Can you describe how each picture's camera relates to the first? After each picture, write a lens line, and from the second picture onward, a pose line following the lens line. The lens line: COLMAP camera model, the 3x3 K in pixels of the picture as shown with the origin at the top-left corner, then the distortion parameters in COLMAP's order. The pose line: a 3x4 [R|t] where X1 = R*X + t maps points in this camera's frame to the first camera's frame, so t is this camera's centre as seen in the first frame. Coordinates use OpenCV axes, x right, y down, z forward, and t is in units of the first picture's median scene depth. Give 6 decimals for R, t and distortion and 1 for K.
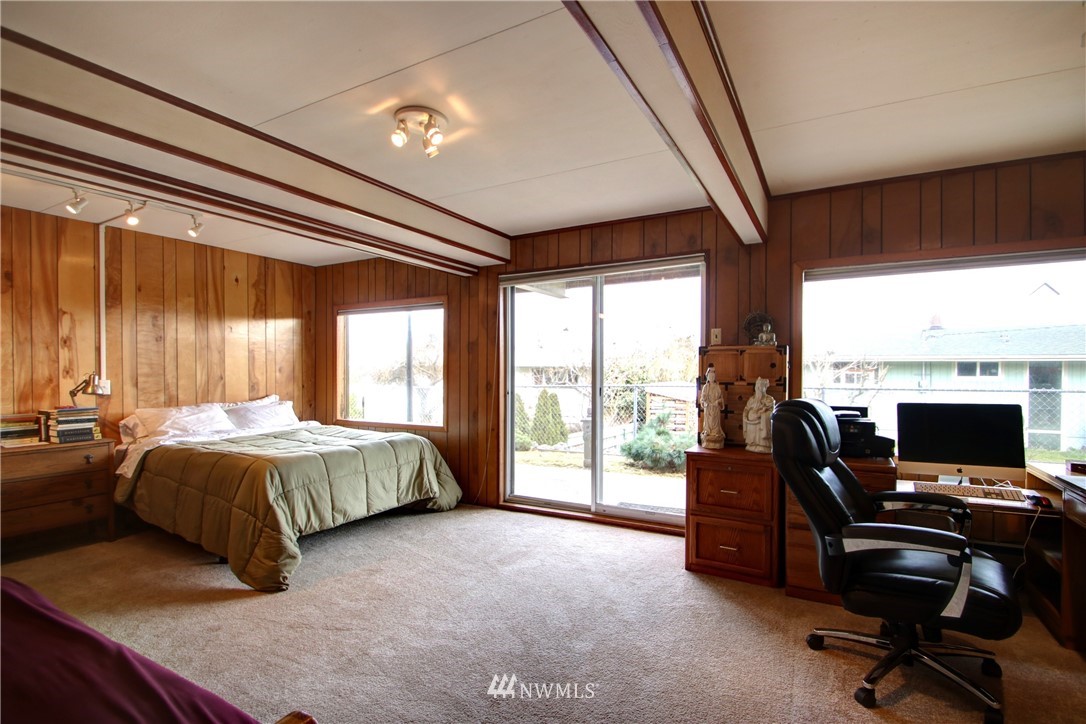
lens RADIAL K [[510.5, 0, 549.9], [0, 510.5, 371.9], [0, 0, 1]] dist [0.012619, -0.015872]
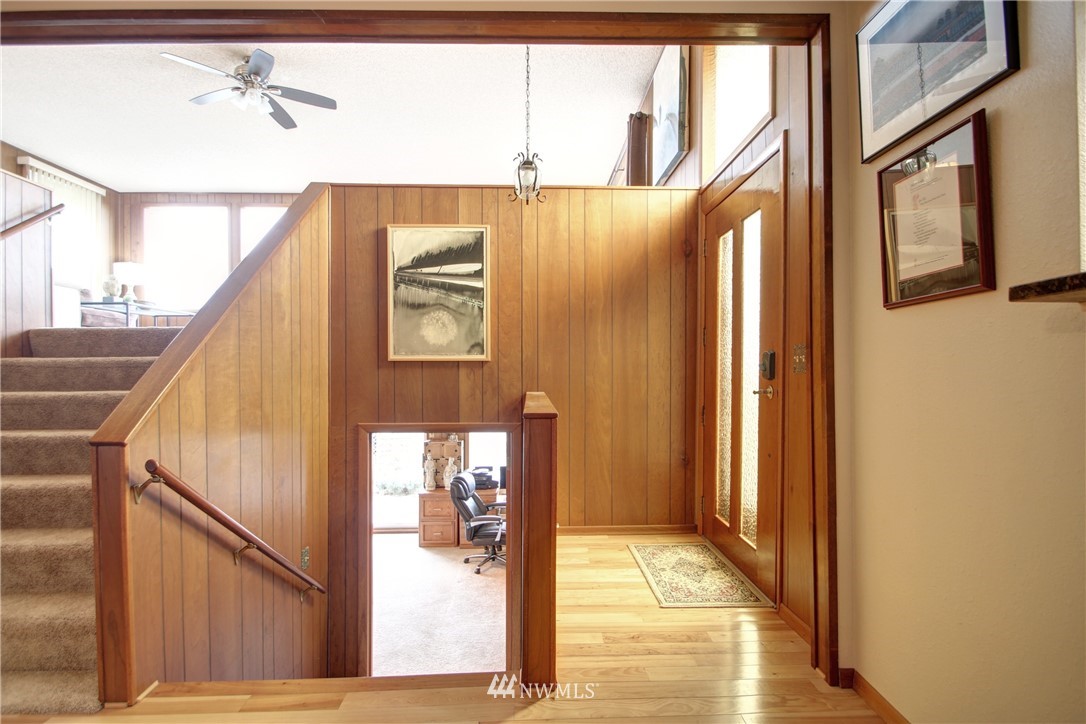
lens RADIAL K [[510.5, 0, 549.9], [0, 510.5, 371.9], [0, 0, 1]] dist [0.012619, -0.015872]
pose [[0.859469, -0.006707, 0.511144, -0.379919], [0.010581, 0.999933, -0.004670, -0.362375], [-0.511079, 0.009422, 0.859482, -1.220269]]
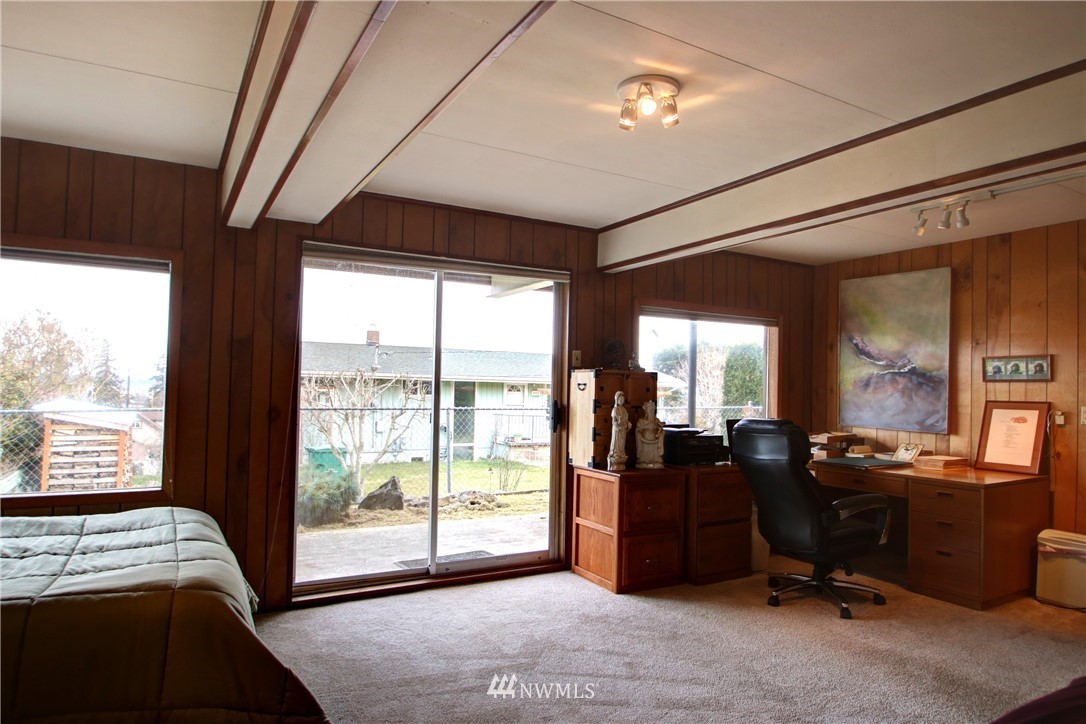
lens RADIAL K [[665.3, 0, 543.0], [0, 665.3, 362.0], [0, 0, 1]] dist [-0.027192, 0.000073]
pose [[0.514168, 0.046620, 0.856422, -0.939853], [-0.015140, 0.998859, -0.045284, -0.003683], [-0.857556, 0.010317, 0.514287, 0.460138]]
